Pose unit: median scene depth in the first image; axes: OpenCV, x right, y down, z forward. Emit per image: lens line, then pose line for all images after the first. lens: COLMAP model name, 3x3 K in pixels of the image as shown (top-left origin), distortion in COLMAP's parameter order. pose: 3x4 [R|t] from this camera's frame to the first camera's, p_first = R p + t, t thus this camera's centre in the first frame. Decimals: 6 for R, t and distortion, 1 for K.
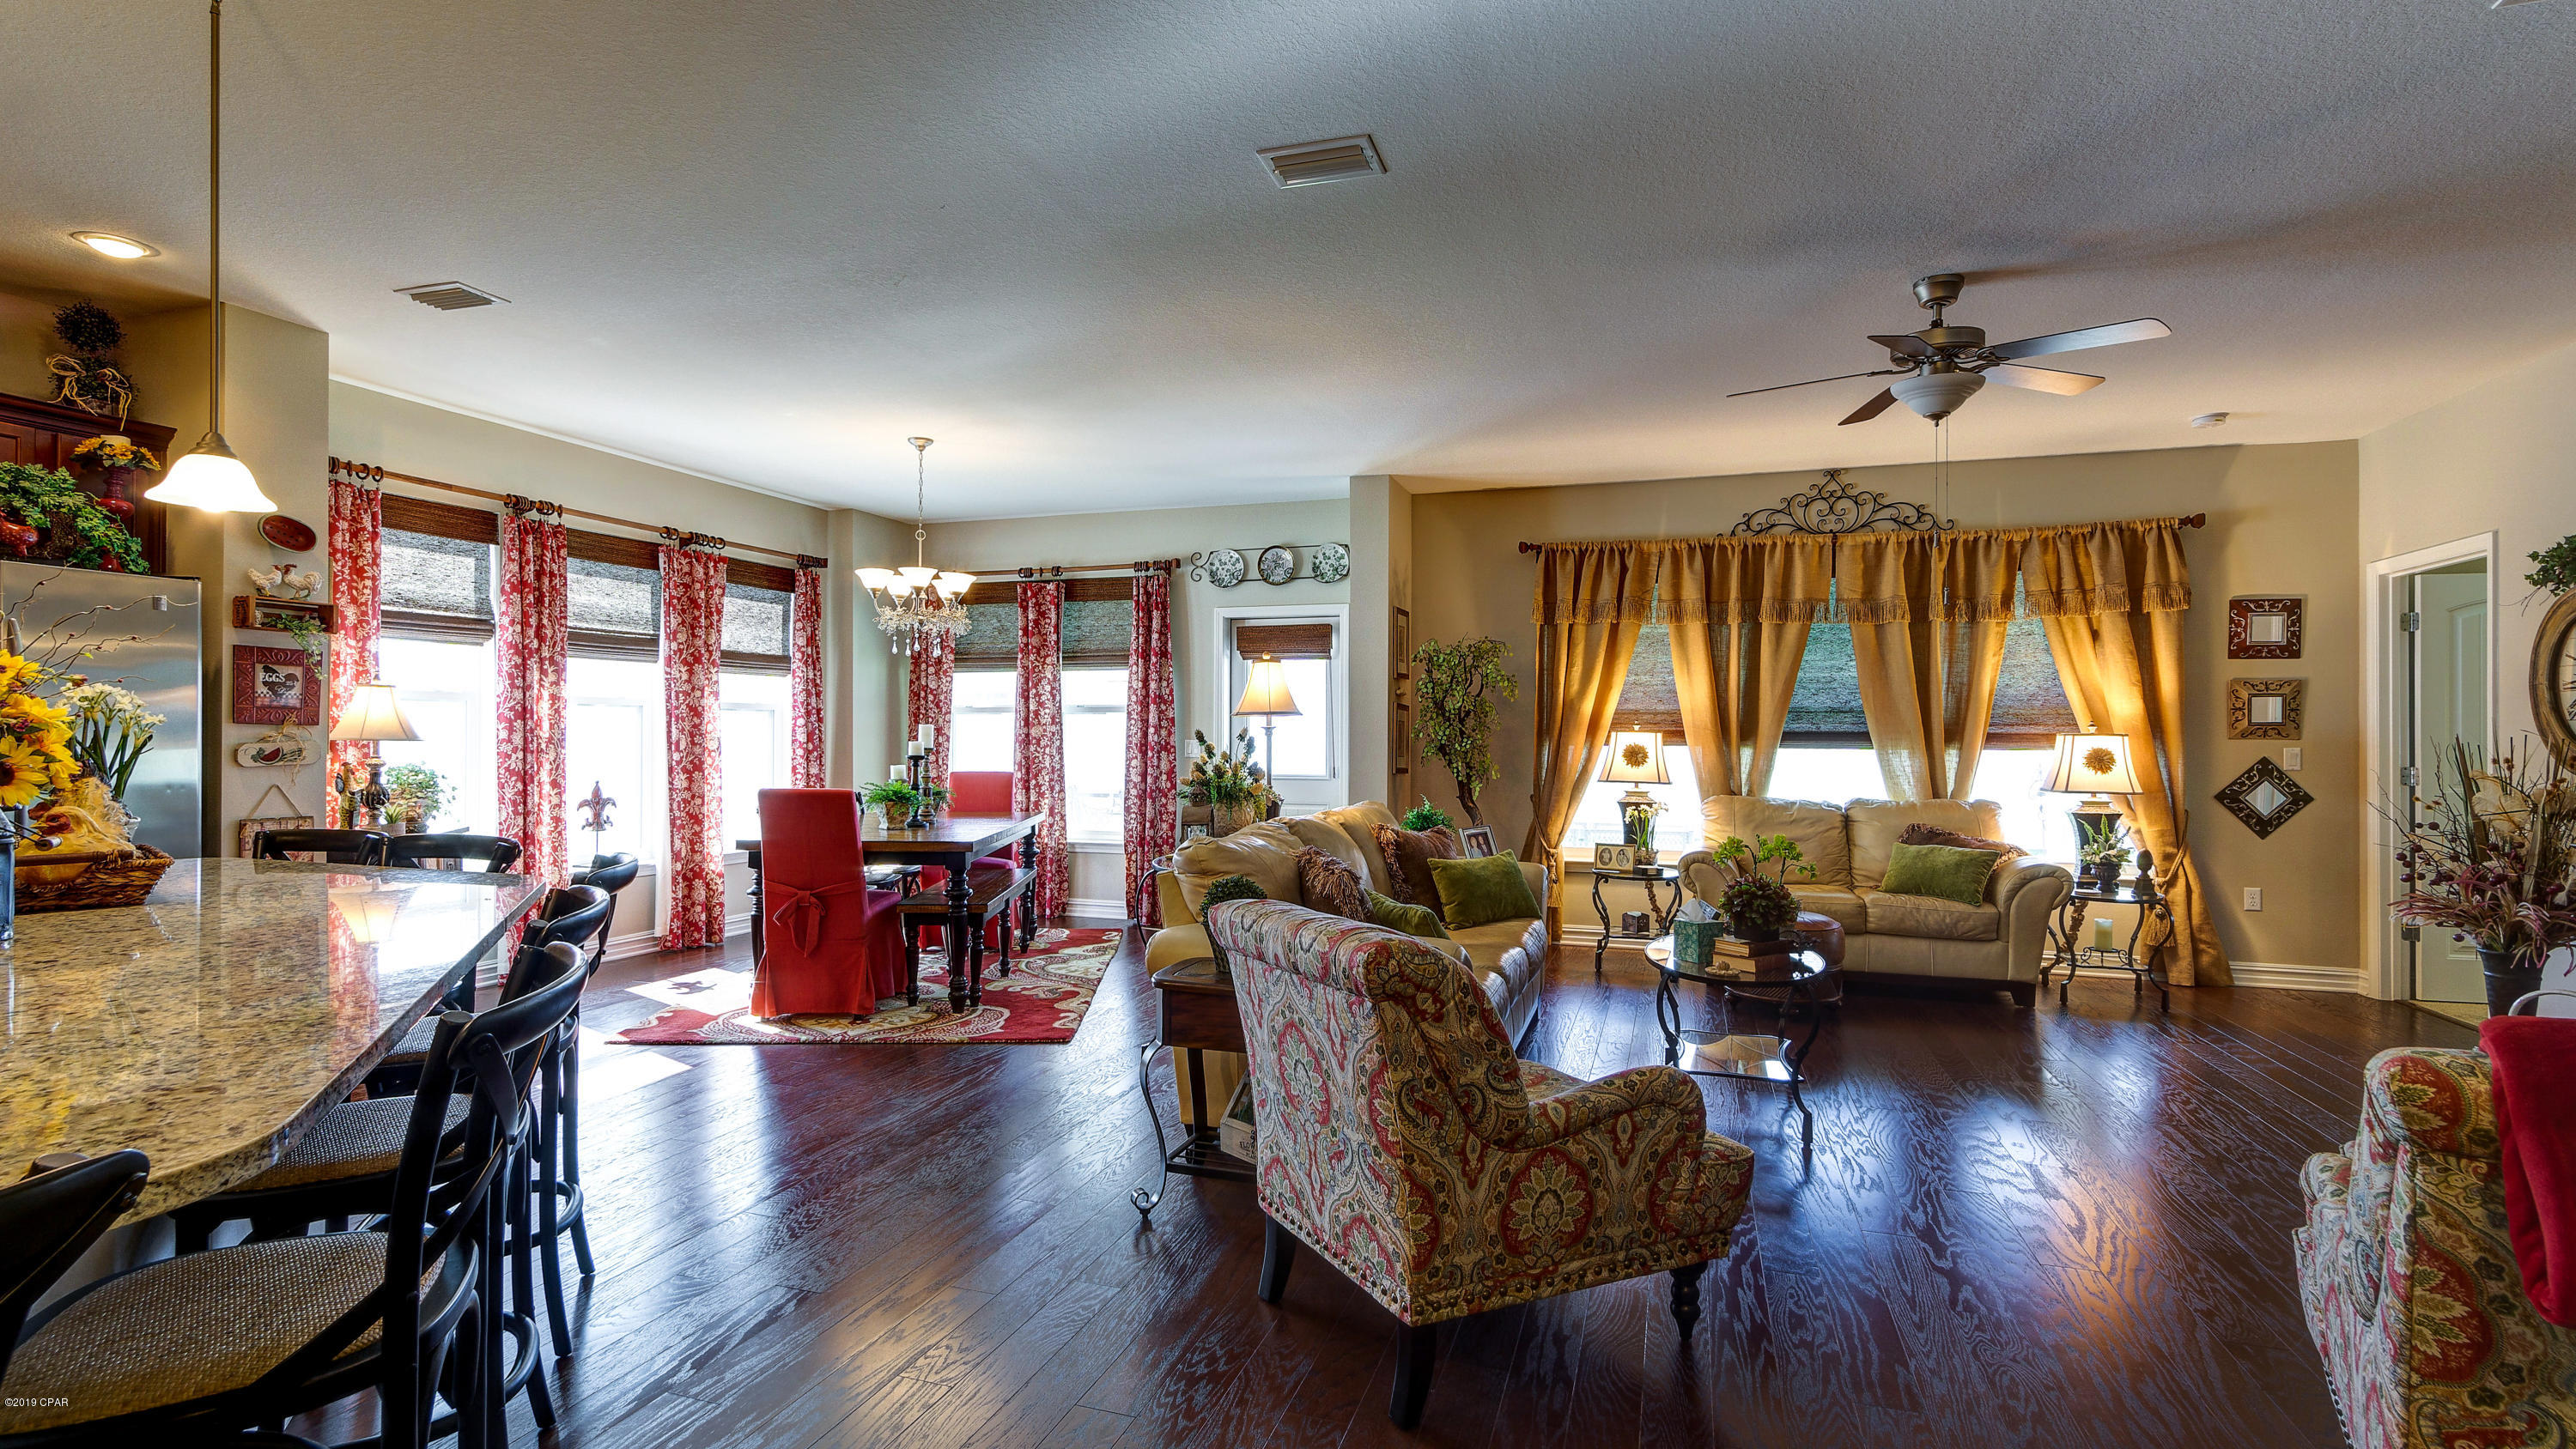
lens RADIAL K [[1191.5, 0, 1279.4], [0, 1191.5, 727.5], [0, 0, 1]] dist [0.001158, 0.001731]
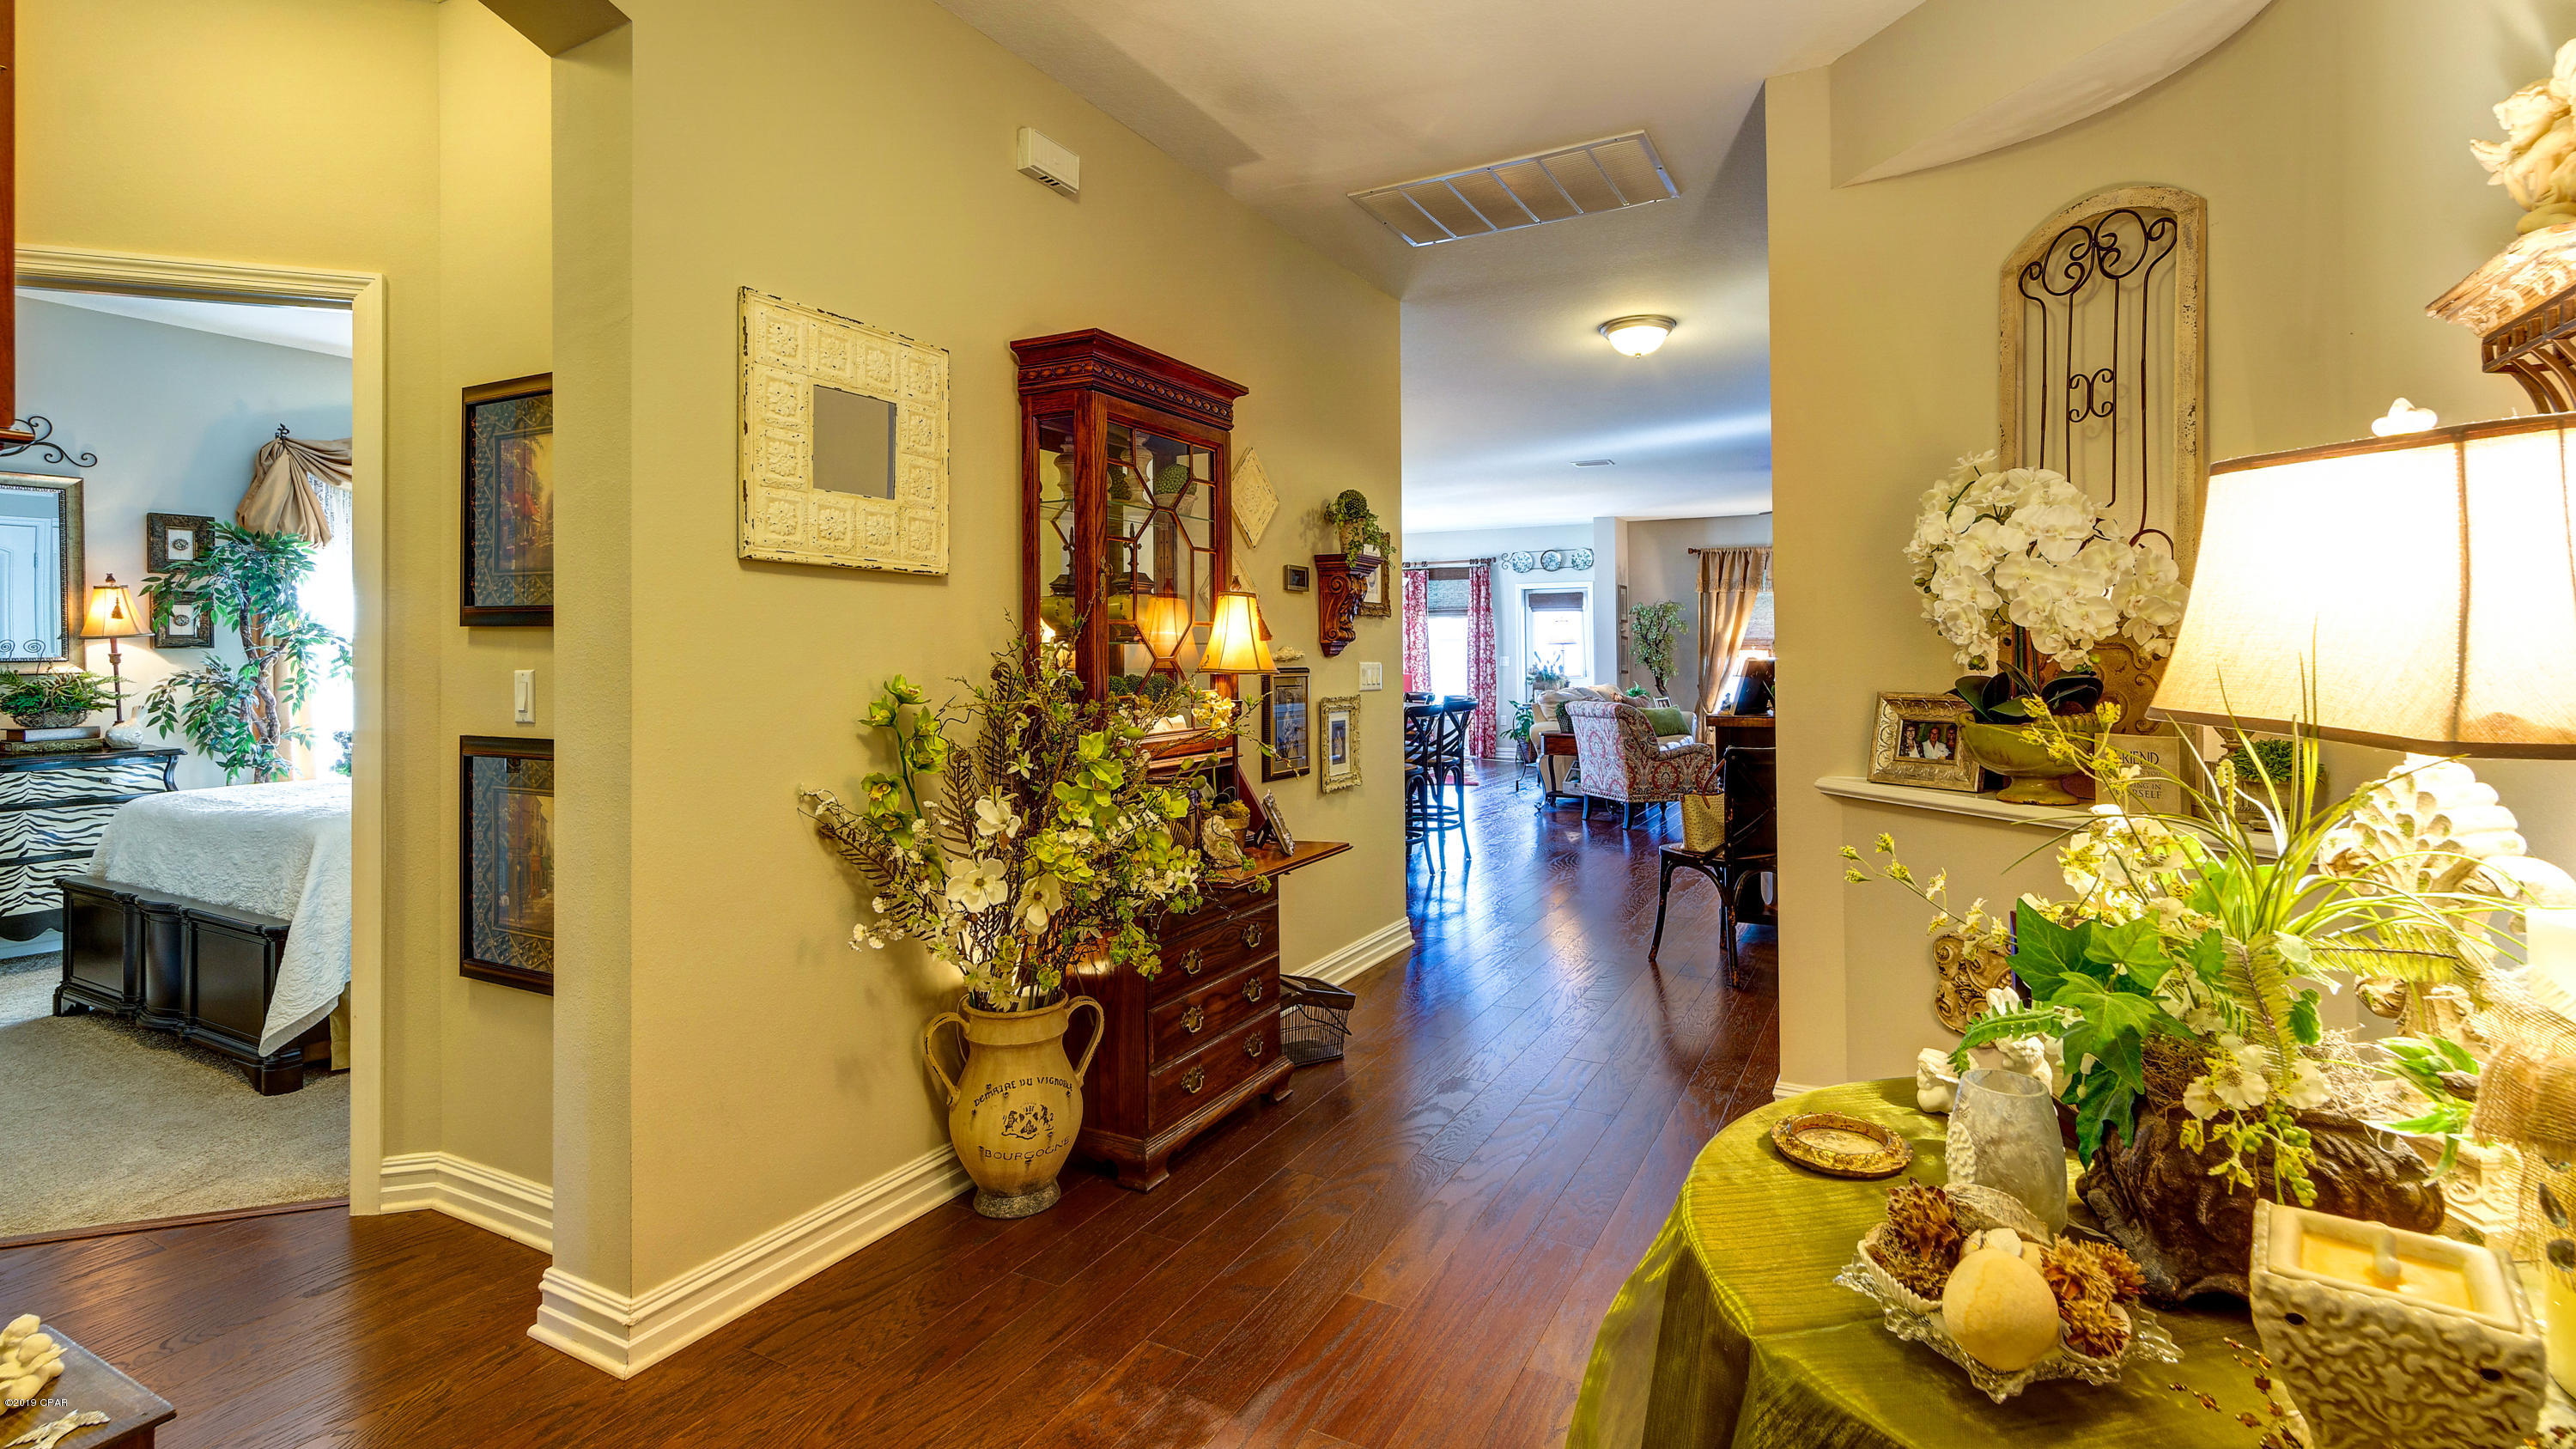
lens RADIAL K [[1191.8, 0, 1261.6], [0, 1191.8, 637.1], [0, 0, 1]] dist [0.001158, 0.001731]
pose [[0.981390, -0.011579, -0.191675, -0.113521], [0.009663, 0.999894, -0.010930, -0.003830], [0.191781, 0.008875, 0.981398, -1.108758]]
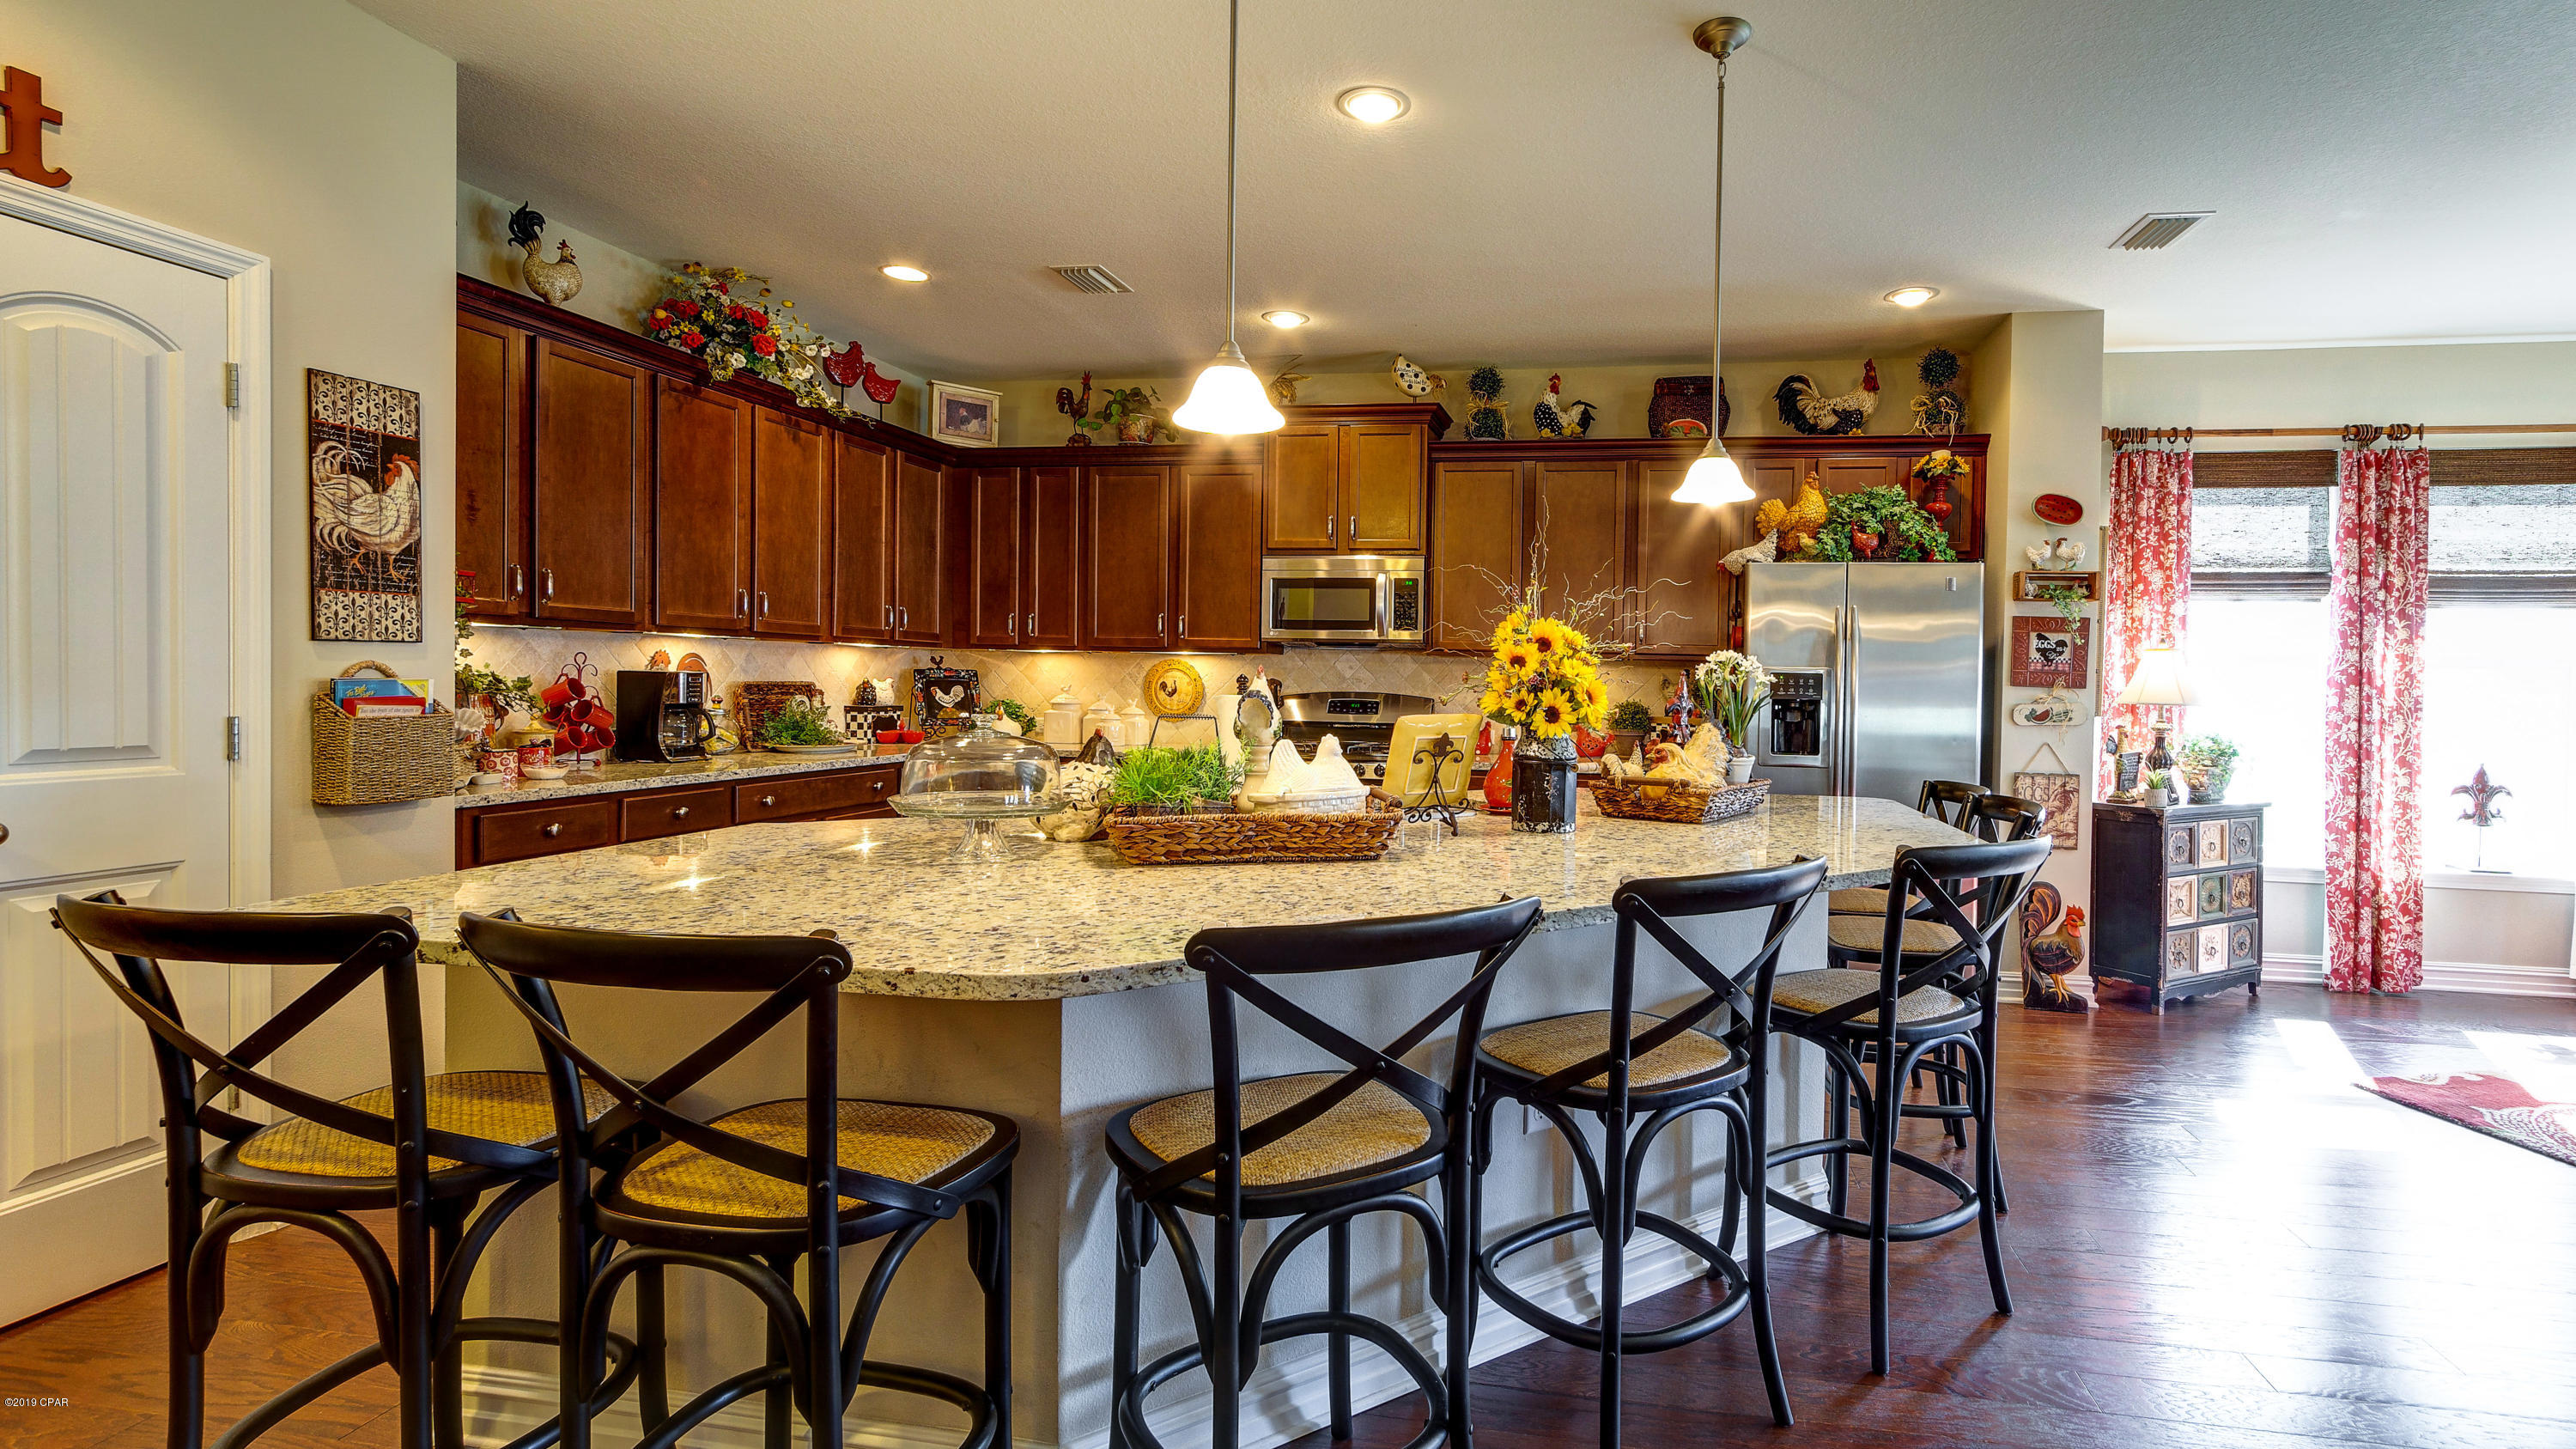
lens RADIAL K [[1191.8, 0, 1447.2], [0, 1191.8, 707.4], [0, 0, 1]] dist [0.001158, 0.001731]
pose [[0.173338, 0.018172, -0.984695, 0.096211], [-0.011137, 0.999802, 0.016491, 0.002707], [0.984799, 0.008108, 0.173506, 0.197252]]
